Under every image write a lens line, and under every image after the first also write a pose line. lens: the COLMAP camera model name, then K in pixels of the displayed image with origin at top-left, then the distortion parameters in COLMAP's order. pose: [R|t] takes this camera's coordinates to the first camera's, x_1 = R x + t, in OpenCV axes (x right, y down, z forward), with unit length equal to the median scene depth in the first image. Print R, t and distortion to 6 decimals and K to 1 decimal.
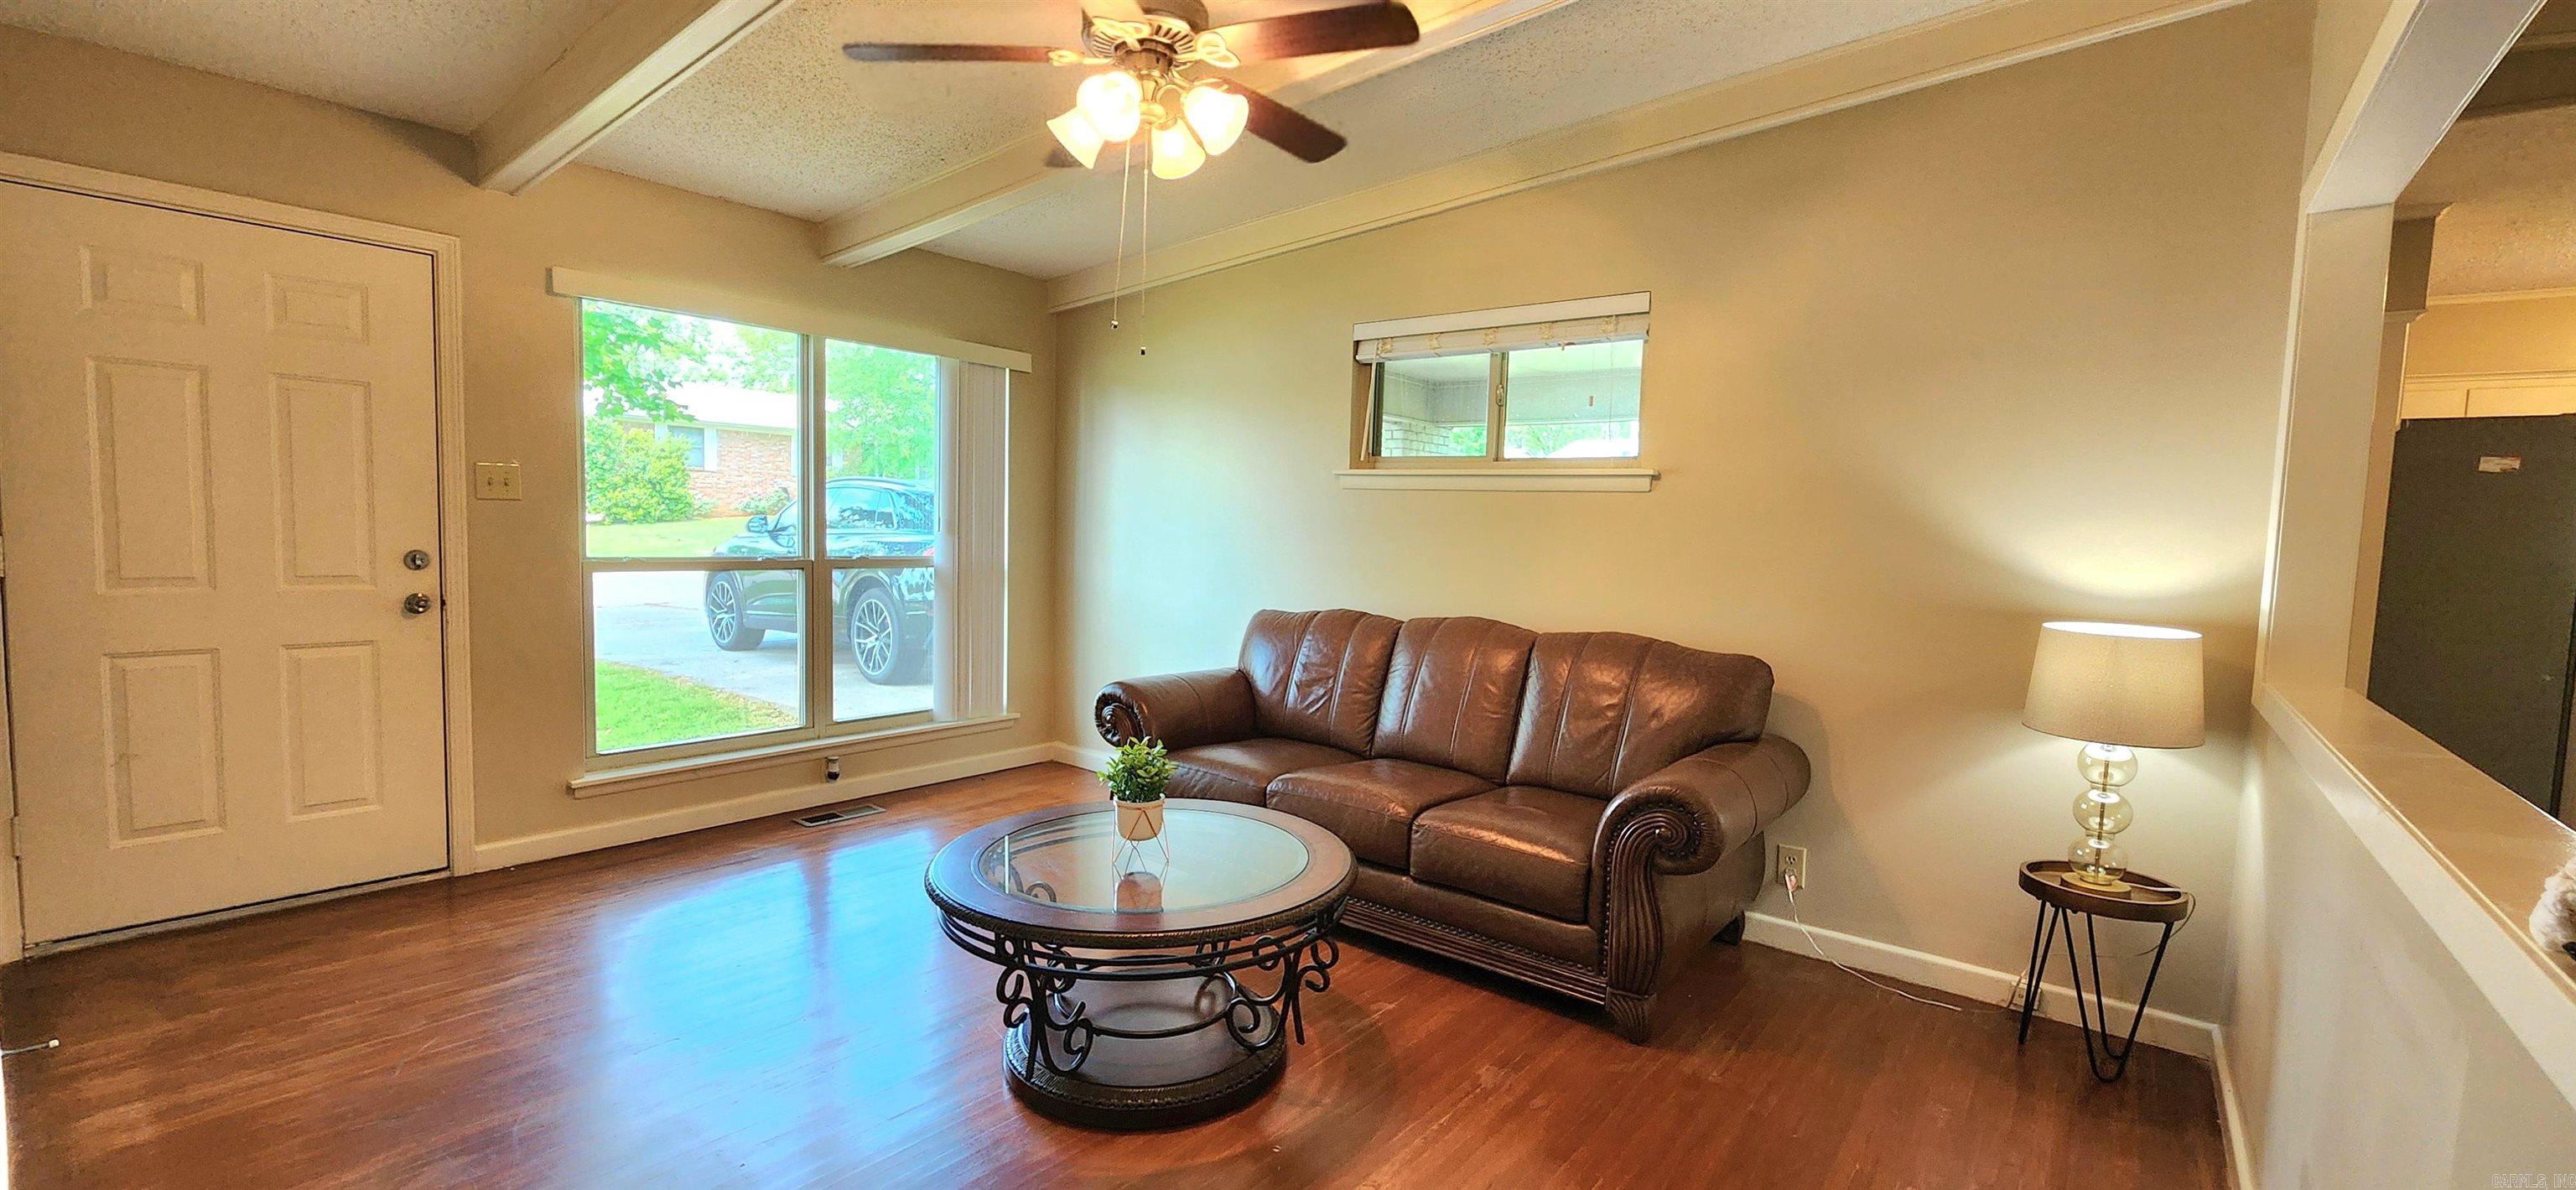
lens RADIAL K [[1046.0, 0, 1288.0], [0, 1046.0, 595.0], [0, 0, 1]] dist [-0.000369, 0.000039]
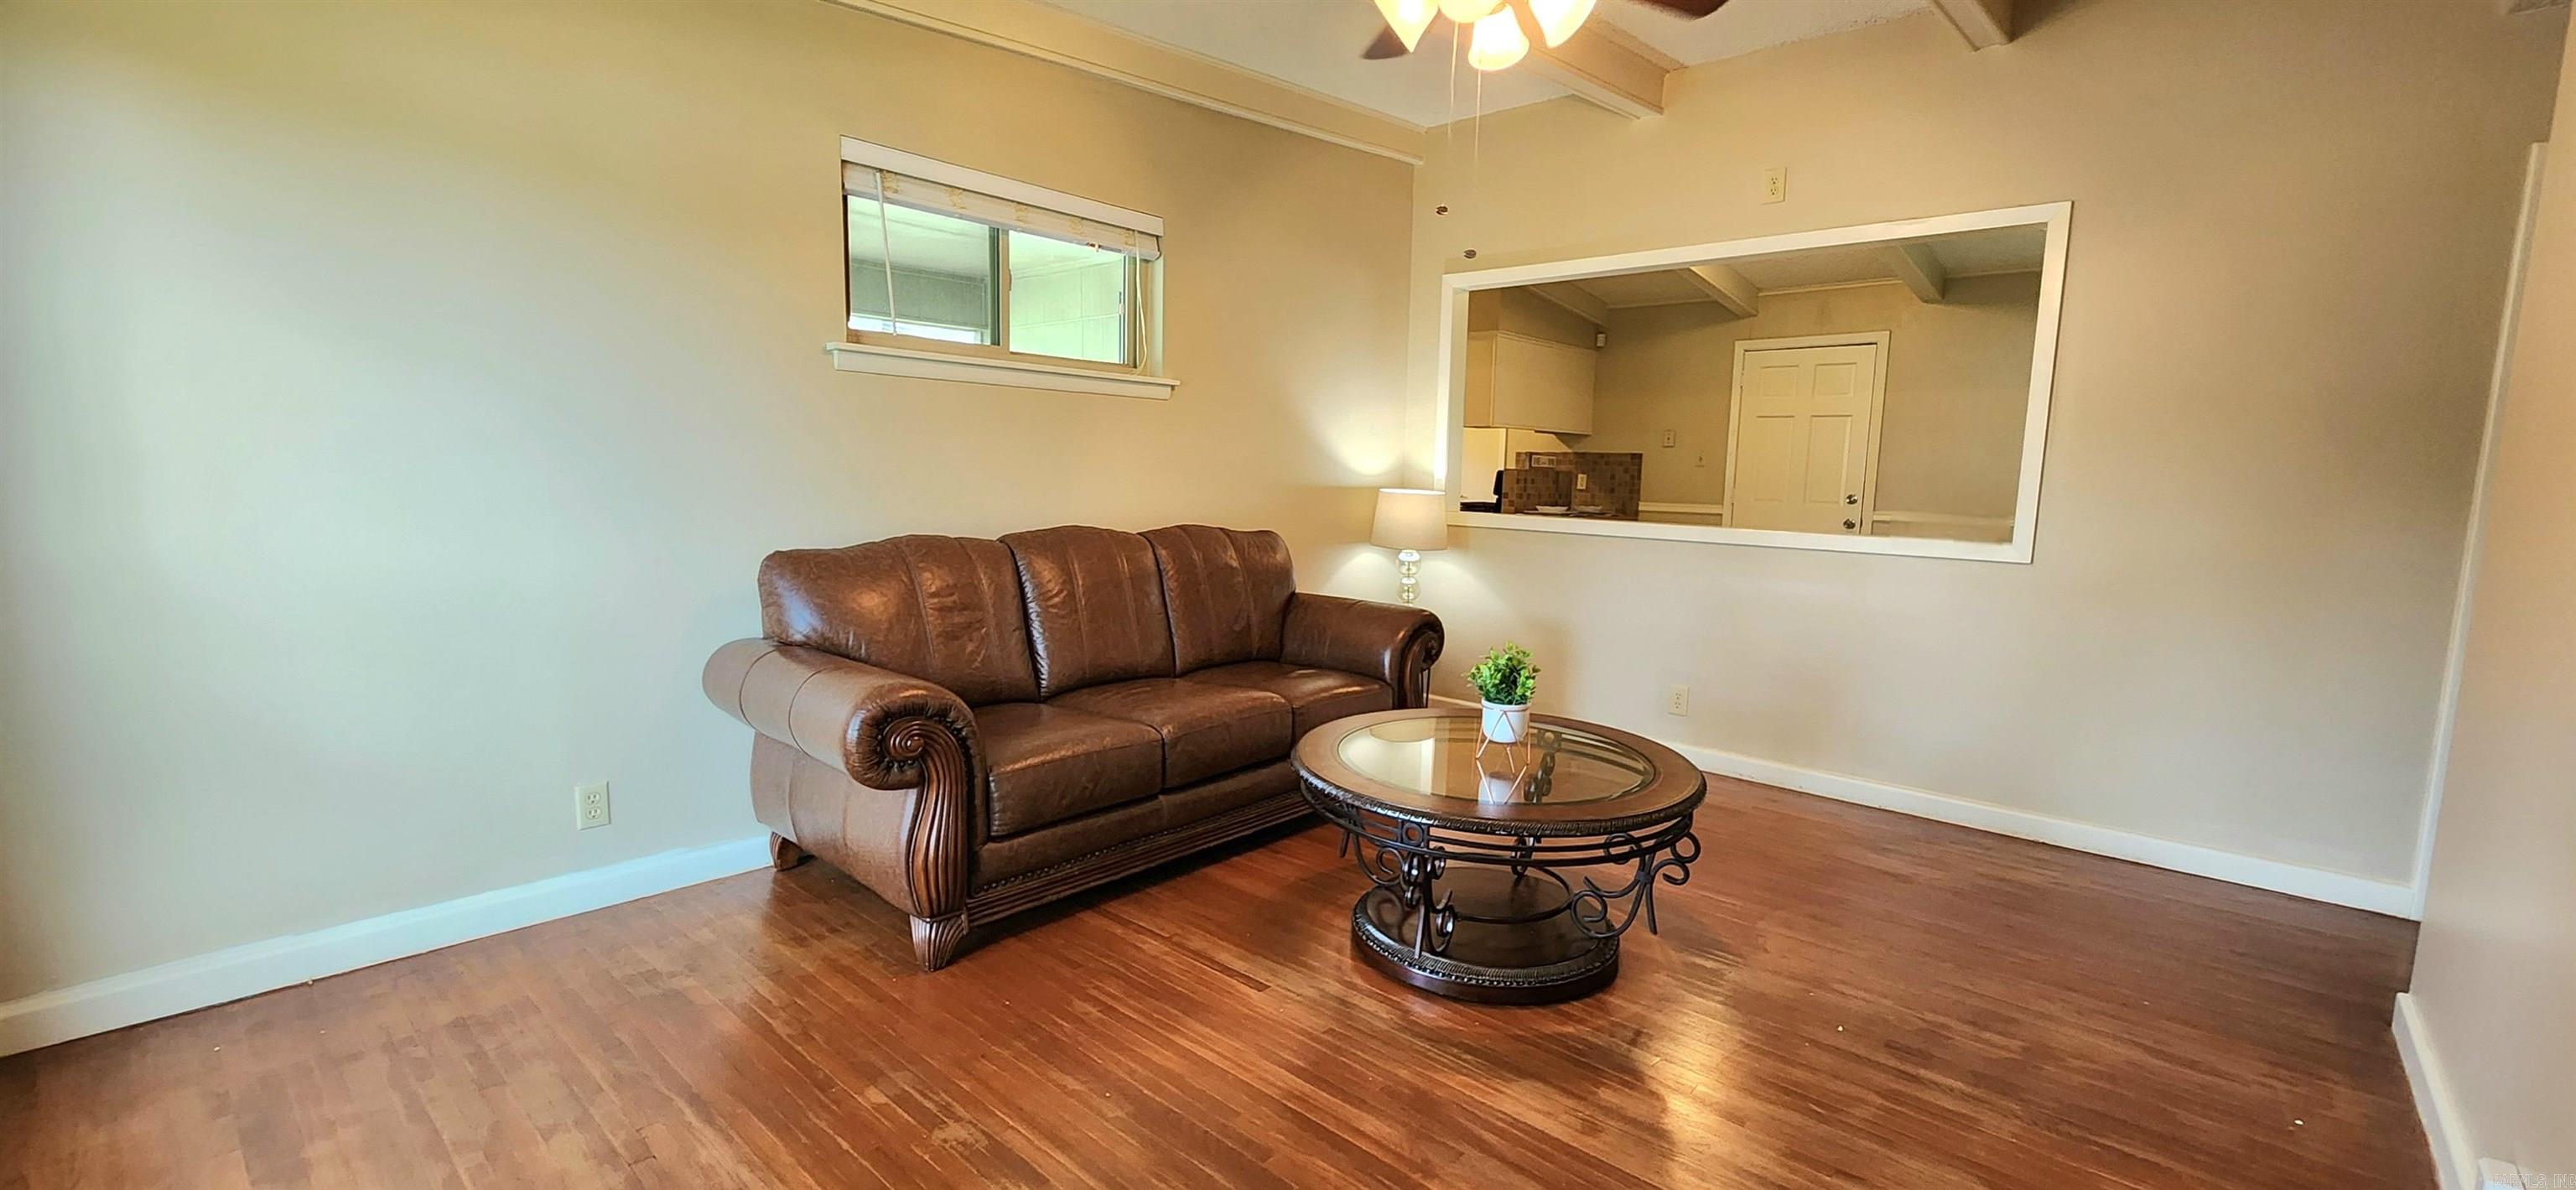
lens RADIAL K [[1046.0, 0, 1288.0], [0, 1046.0, 595.0], [0, 0, 1]] dist [-0.000369, 0.000039]
pose [[0.061123, -0.149311, 0.986899, -0.767433], [0.046298, 0.988108, 0.146627, -0.048449], [-0.997056, 0.036729, 0.067309, 0.769898]]
